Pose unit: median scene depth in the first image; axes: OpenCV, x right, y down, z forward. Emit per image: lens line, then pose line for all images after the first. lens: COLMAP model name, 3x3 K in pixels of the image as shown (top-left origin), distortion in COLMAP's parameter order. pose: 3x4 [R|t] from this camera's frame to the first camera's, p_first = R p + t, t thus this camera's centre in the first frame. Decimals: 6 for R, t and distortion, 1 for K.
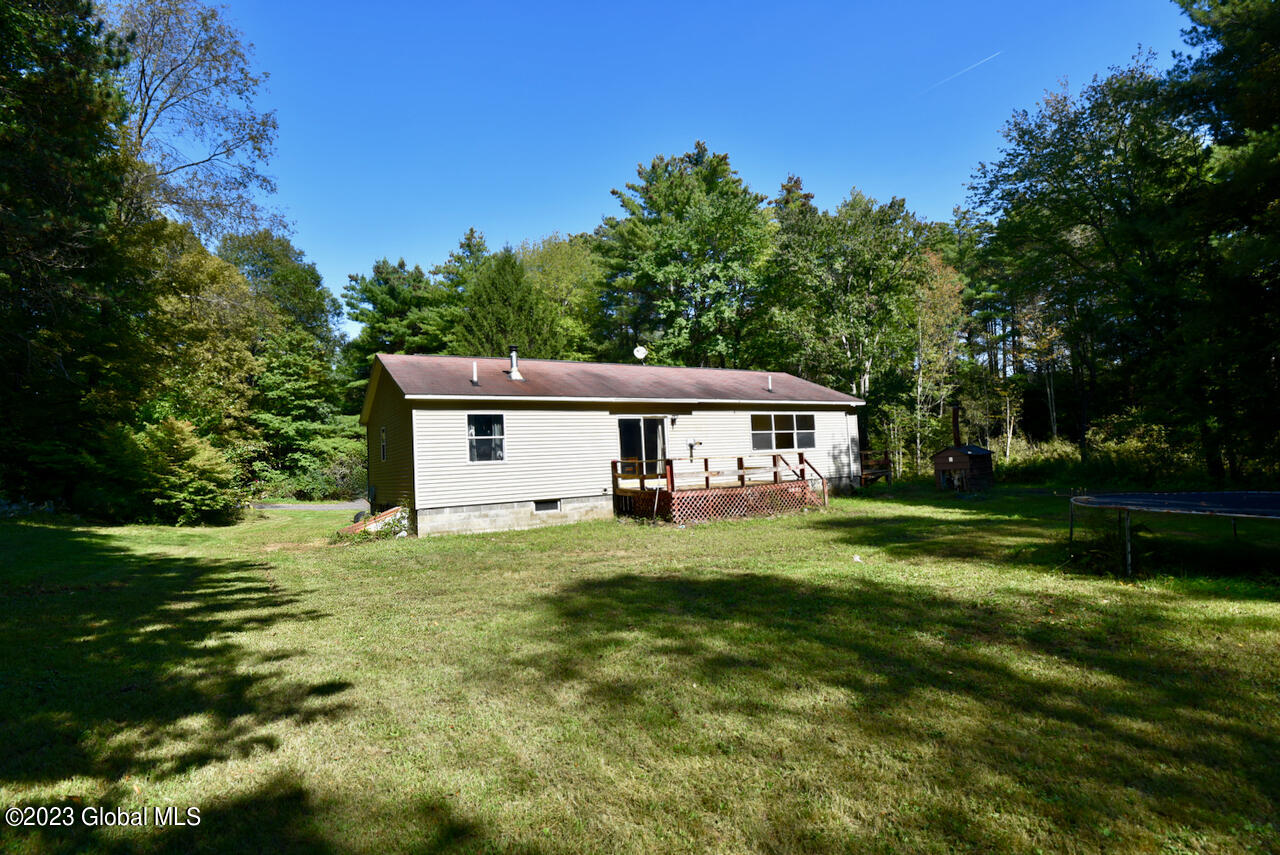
lens RADIAL K [[630.3, 0, 640.0], [0, 630.3, 427.5], [0, 0, 1]] dist [-0.024844, -0.001729]
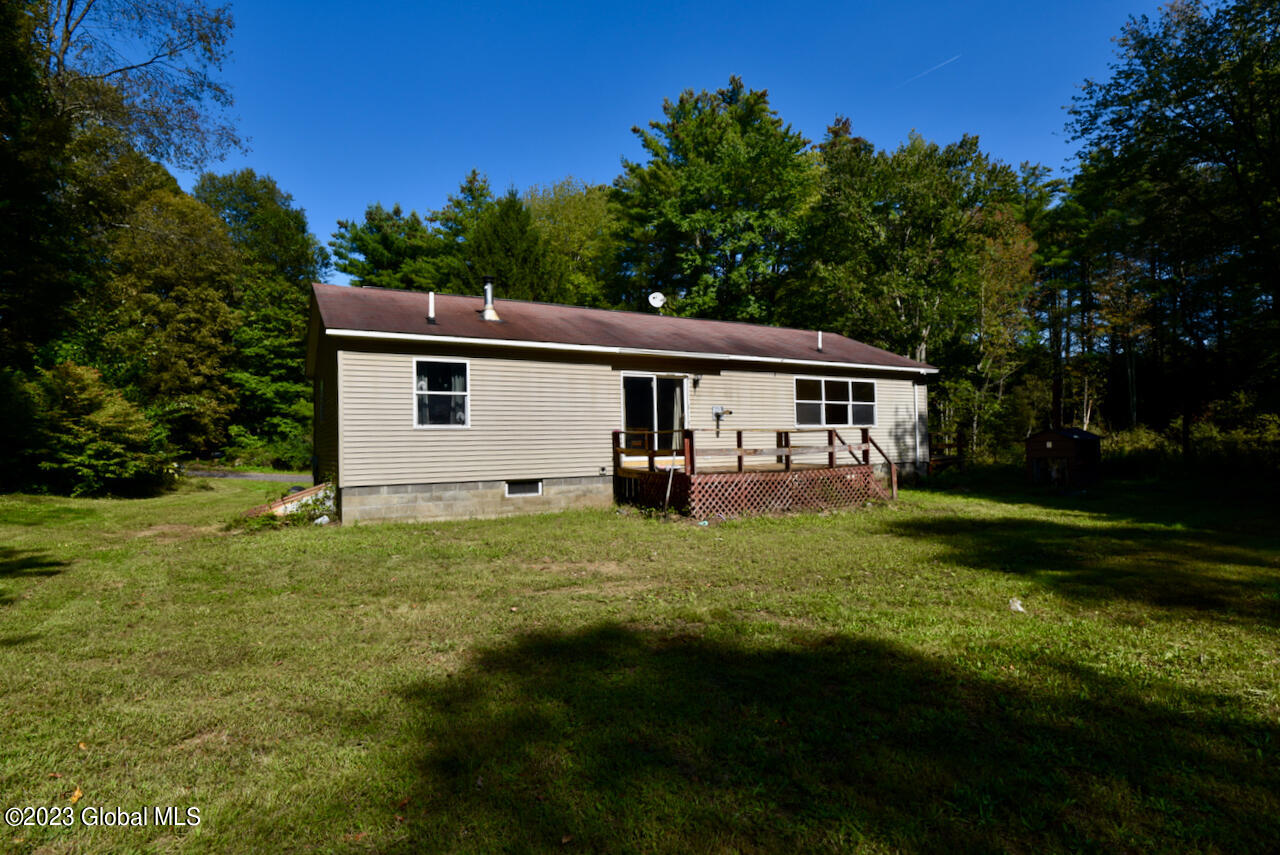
lens RADIAL K [[630.3, 0, 640.0], [0, 630.3, 427.5], [0, 0, 1]] dist [-0.024844, -0.001729]
pose [[0.999028, 0.030636, -0.031702, 0.008504], [-0.029613, 0.999041, 0.032238, 0.016966], [0.032659, -0.031268, 0.998977, 0.179449]]
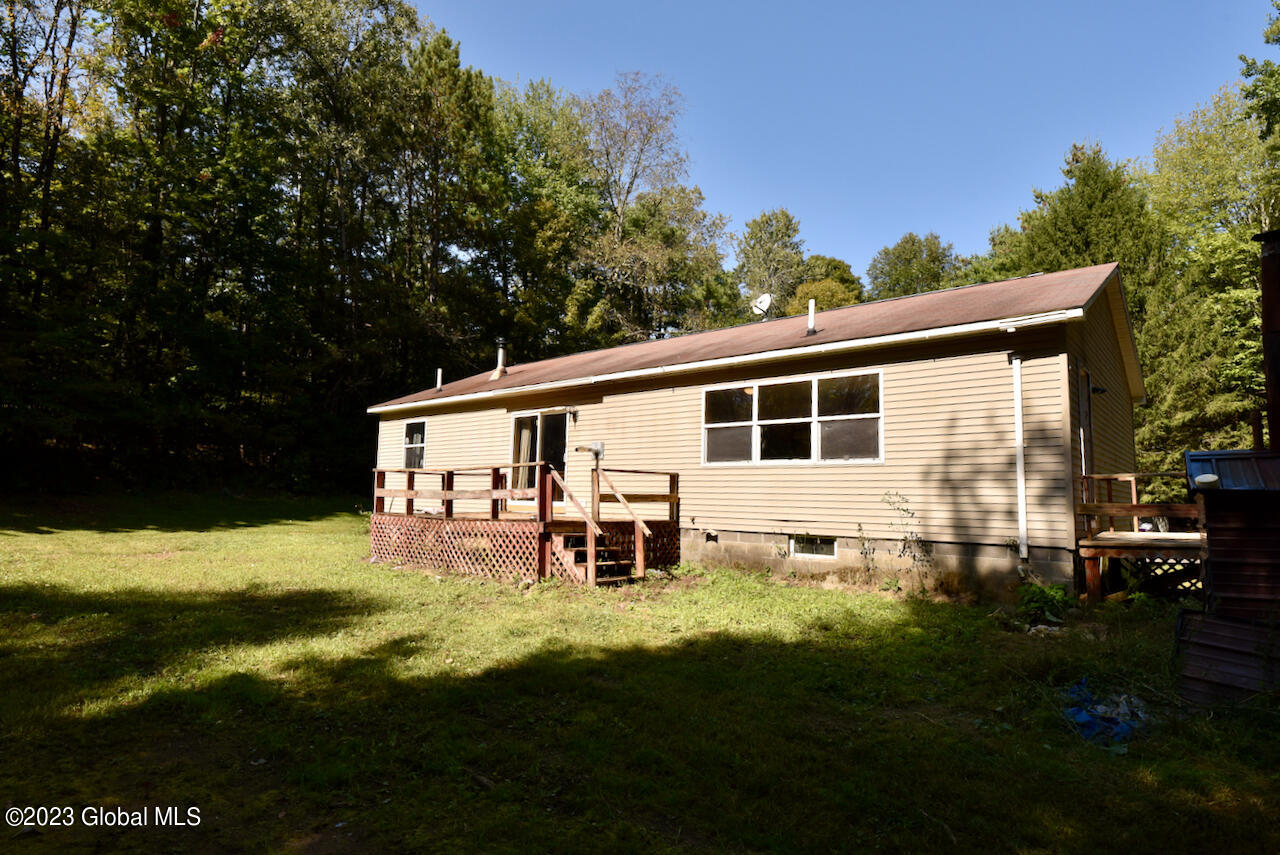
lens RADIAL K [[630.3, 0, 640.0], [0, 630.3, 427.5], [0, 0, 1]] dist [-0.024844, -0.001729]
pose [[0.364609, -0.049705, -0.929833, 0.521535], [0.015995, 0.998761, -0.047118, 0.025964], [0.931023, 0.002307, 0.364953, 0.643319]]
